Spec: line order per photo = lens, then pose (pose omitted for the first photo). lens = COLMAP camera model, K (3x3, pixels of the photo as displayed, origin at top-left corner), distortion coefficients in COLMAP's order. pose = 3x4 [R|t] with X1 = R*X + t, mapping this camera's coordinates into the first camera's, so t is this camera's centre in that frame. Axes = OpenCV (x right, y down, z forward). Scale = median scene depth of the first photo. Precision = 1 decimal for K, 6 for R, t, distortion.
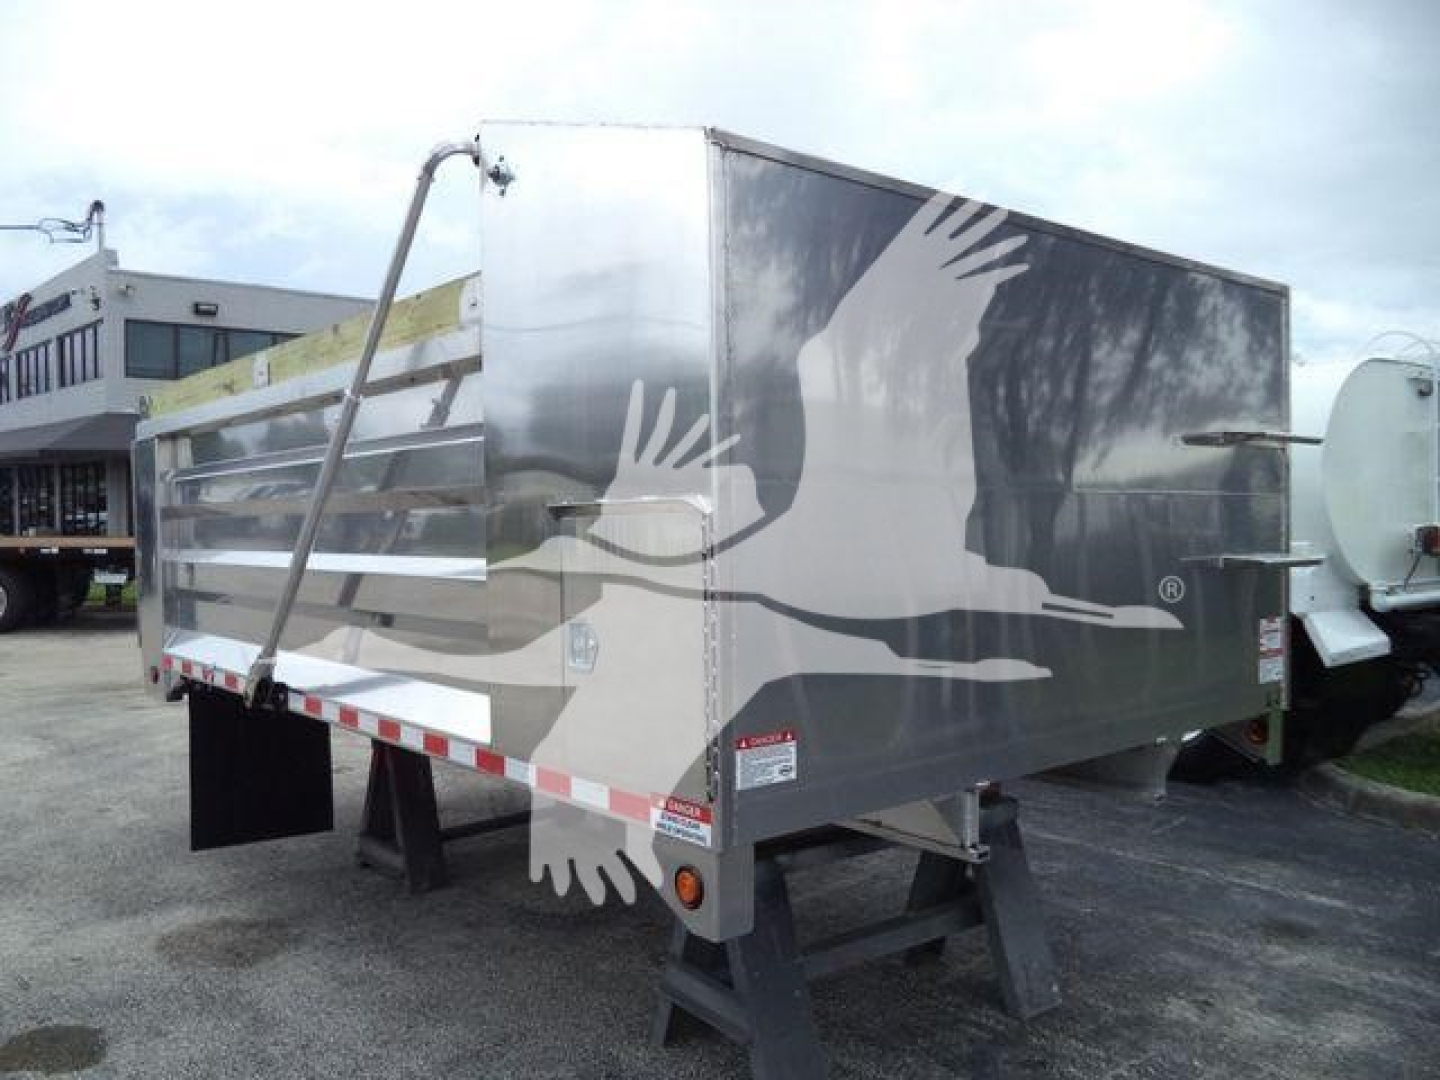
lens RADIAL K [[1157.4, 0, 715.3], [0, 1157.4, 538.9], [0, 0, 1]] dist [-0.032074, 0.004217]
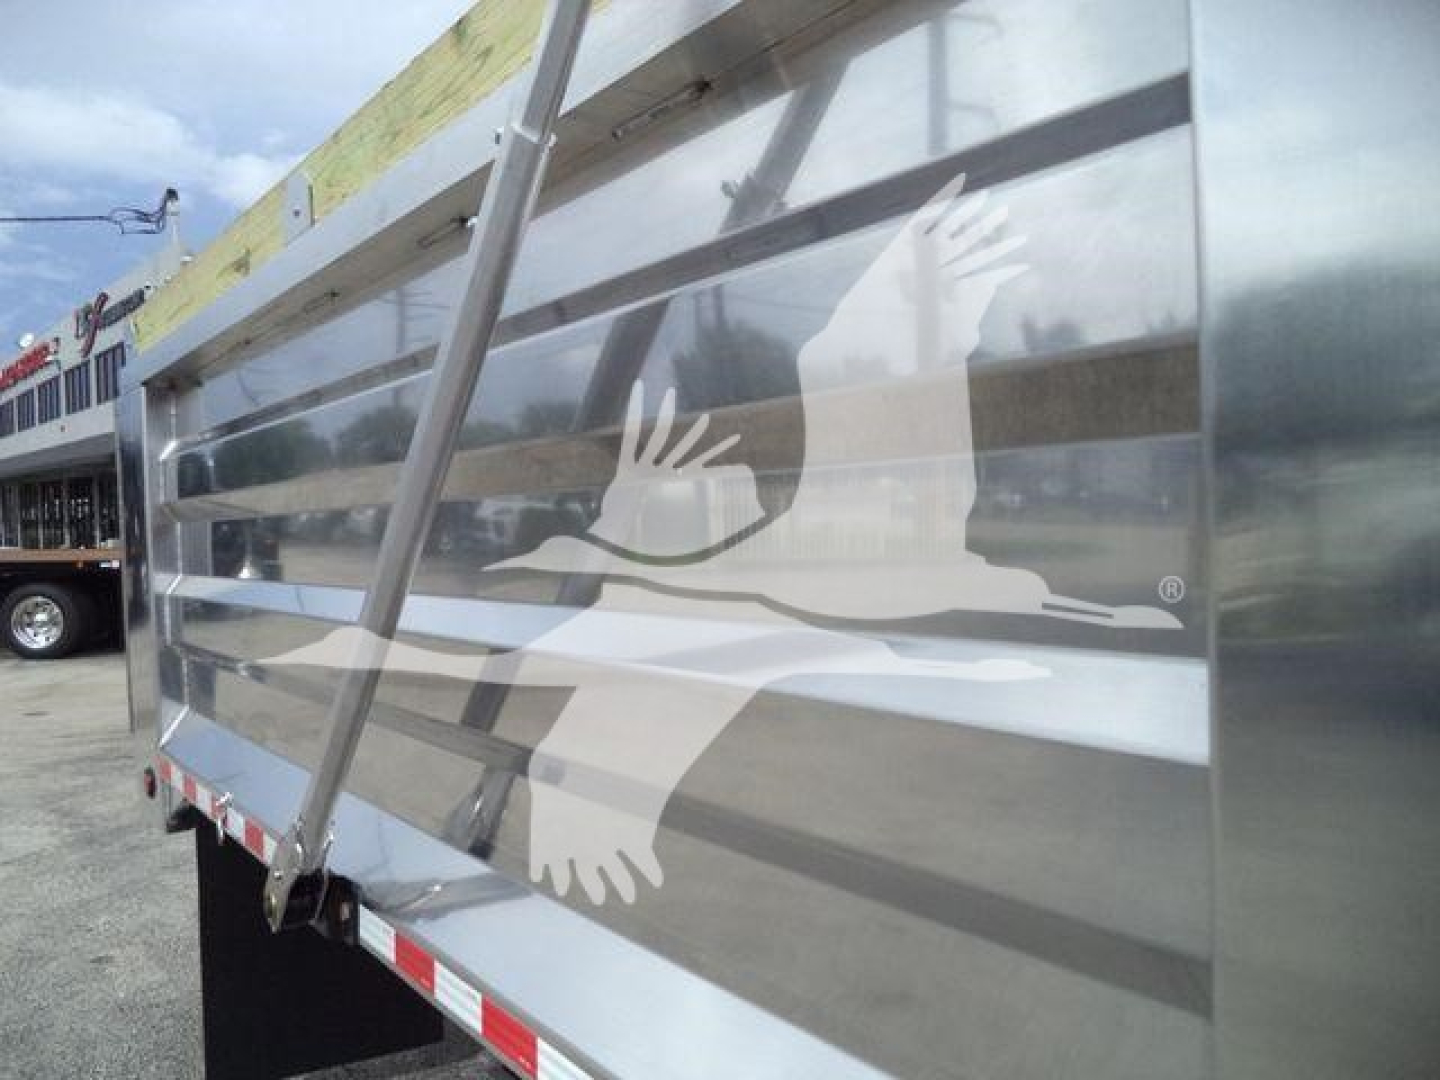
lens RADIAL K [[1157.4, 0, 715.3], [0, 1157.4, 538.9], [0, 0, 1]] dist [-0.032074, 0.004217]
pose [[0.997486, -0.012828, -0.069697, -0.083962], [0.012682, 0.999916, -0.002528, -0.002677], [0.069724, 0.001638, 0.997565, 0.237005]]
